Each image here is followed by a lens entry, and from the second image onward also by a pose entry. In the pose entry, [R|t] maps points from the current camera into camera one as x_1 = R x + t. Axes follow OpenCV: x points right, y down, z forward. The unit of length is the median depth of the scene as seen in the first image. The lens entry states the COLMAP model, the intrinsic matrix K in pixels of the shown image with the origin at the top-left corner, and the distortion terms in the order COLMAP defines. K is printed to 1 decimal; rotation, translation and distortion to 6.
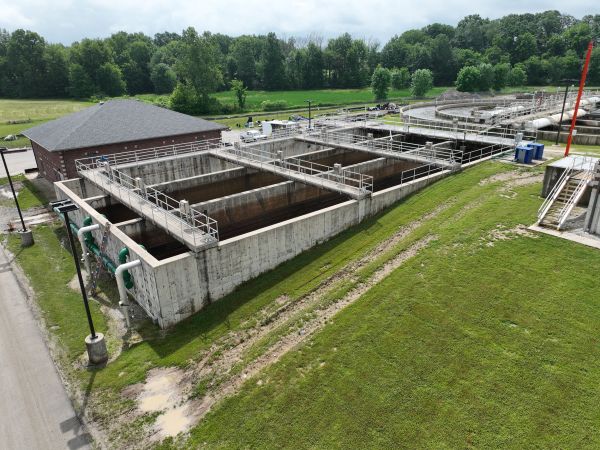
lens RADIAL K [[422.6, 0, 300.0], [0, 422.6, 225.0], [0, 0, 1]] dist [0.002209, 0.006093]
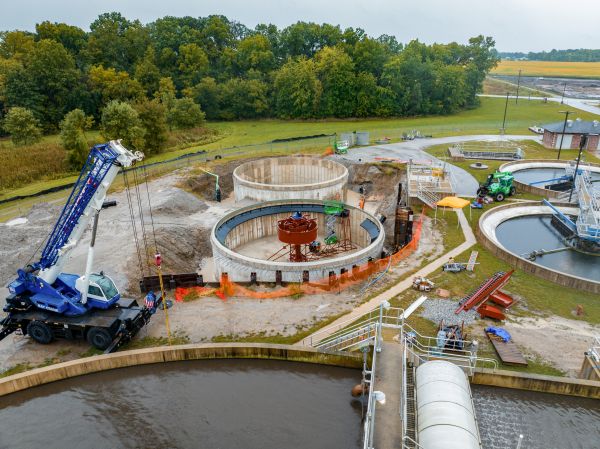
lens RADIAL K [[422.6, 0, 300.0], [0, 422.6, 224.5], [0, 0, 1]] dist [0.002209, 0.006093]
pose [[0.795203, -0.209237, 0.569097, 1.473349], [0.217142, 0.974594, 0.054909, -1.104868], [-0.566128, 0.079911, 0.820435, 2.380449]]
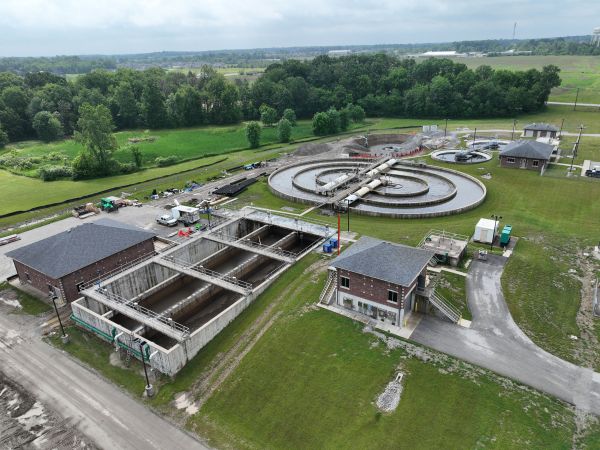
lens RADIAL K [[422.6, 0, 300.0], [0, 422.6, 225.0], [0, 0, 1]] dist [0.002209, 0.006093]
pose [[0.960816, -0.113730, 0.252780, -0.093032], [0.109475, 0.993510, 0.030885, -0.429686], [-0.254652, -0.002001, 0.967031, -1.067817]]
